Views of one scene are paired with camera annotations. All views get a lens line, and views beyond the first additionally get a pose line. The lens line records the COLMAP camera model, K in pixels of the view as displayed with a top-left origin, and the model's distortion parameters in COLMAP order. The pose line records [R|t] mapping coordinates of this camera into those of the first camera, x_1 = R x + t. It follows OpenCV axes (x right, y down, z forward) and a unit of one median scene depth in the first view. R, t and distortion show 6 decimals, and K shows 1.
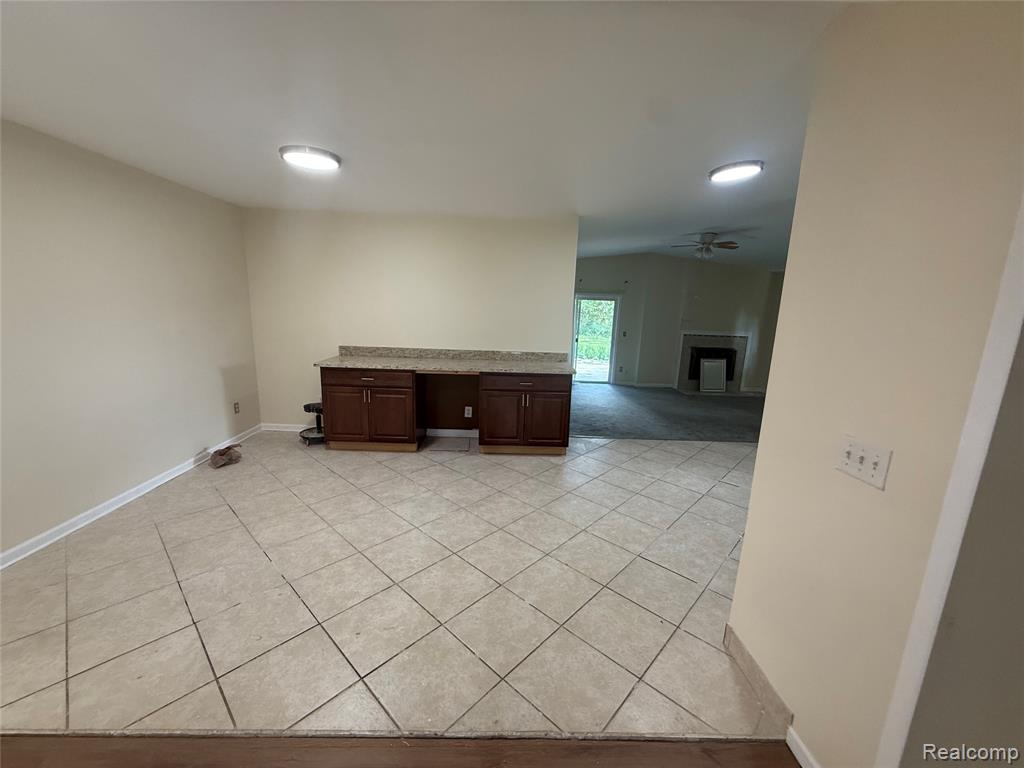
lens RADIAL K [[408.7, 0, 508.4], [0, 408.7, 384.4], [0, 0, 1]] dist [-0.003157, -0.000347]
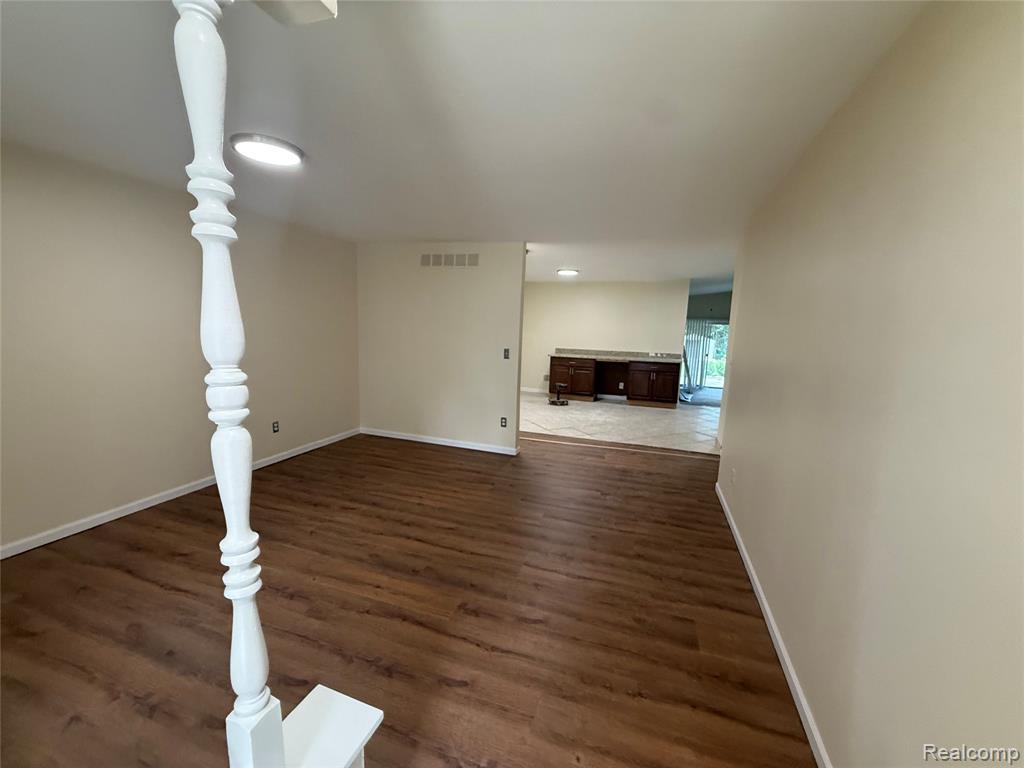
lens RADIAL K [[408.7, 0, 513.7], [0, 408.7, 383.0], [0, 0, 1]] dist [-0.003157, -0.000347]
pose [[0.938379, 0.048242, -0.342223, 0.083465], [-0.069523, 0.996317, -0.050186, 0.205222], [0.338542, 0.070886, 0.938277, -0.984688]]
